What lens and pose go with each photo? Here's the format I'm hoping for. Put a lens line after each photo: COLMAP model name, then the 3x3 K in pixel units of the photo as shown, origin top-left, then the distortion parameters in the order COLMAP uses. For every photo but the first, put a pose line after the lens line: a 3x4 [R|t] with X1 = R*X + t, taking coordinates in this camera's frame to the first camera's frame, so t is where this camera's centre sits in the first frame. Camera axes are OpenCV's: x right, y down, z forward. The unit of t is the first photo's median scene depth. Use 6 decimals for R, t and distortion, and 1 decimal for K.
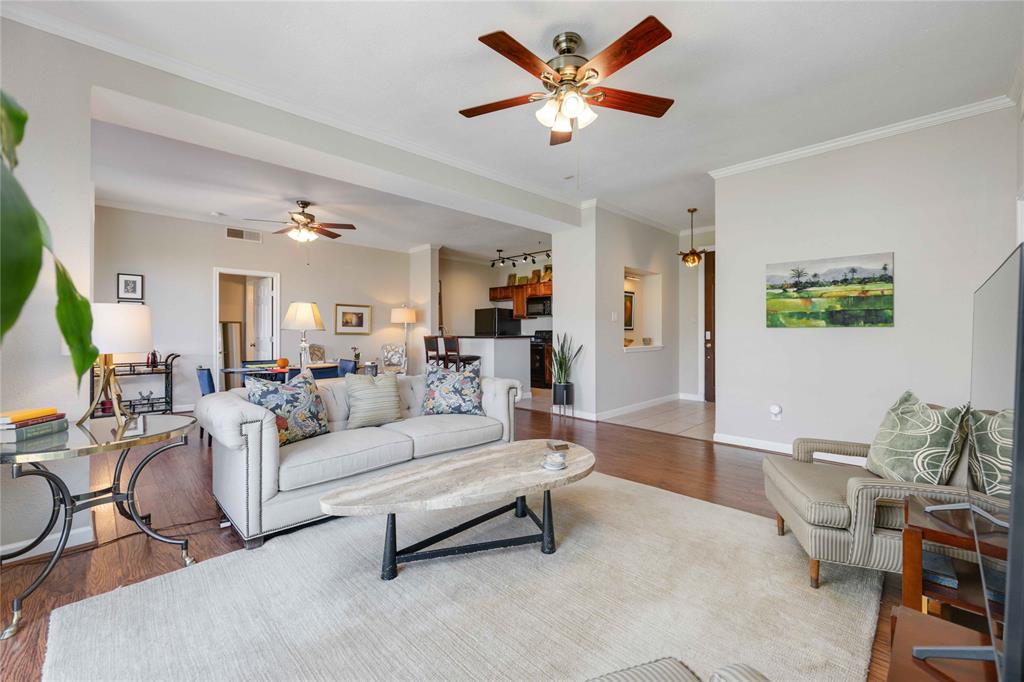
lens RADIAL K [[415.3, 0, 511.8], [0, 415.3, 331.6], [0, 0, 1]] dist [-0.002913, -0.000193]
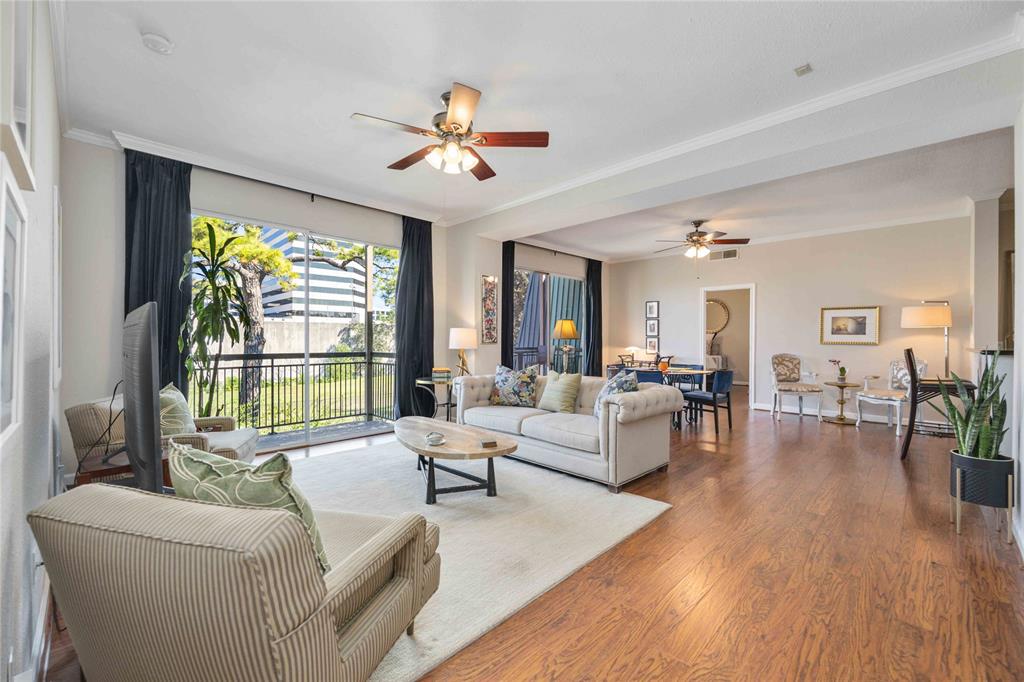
lens RADIAL K [[415.3, 0, 510.9], [0, 415.3, 341.0], [0, 0, 1]] dist [-0.002913, -0.000193]
pose [[0.008084, 0.006168, -0.999948, 0.420221], [-0.001581, 0.999980, 0.006155, -0.003304], [0.999966, 0.001531, 0.008094, 0.352485]]
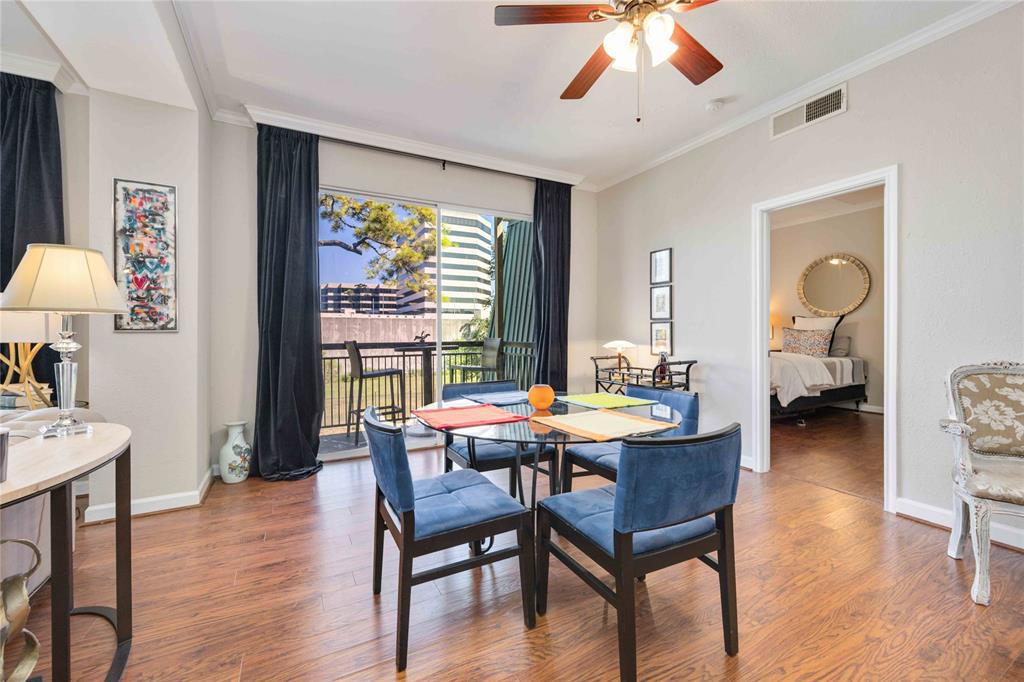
lens RADIAL K [[415.3, 0, 510.5], [0, 415.3, 332.5], [0, 0, 1]] dist [-0.002913, -0.000193]
pose [[-0.287953, -0.001913, -0.957643, -0.096271], [0.001550, 0.999996, -0.002464, 0.008266], [0.957643, -0.002194, -0.287949, 0.704225]]
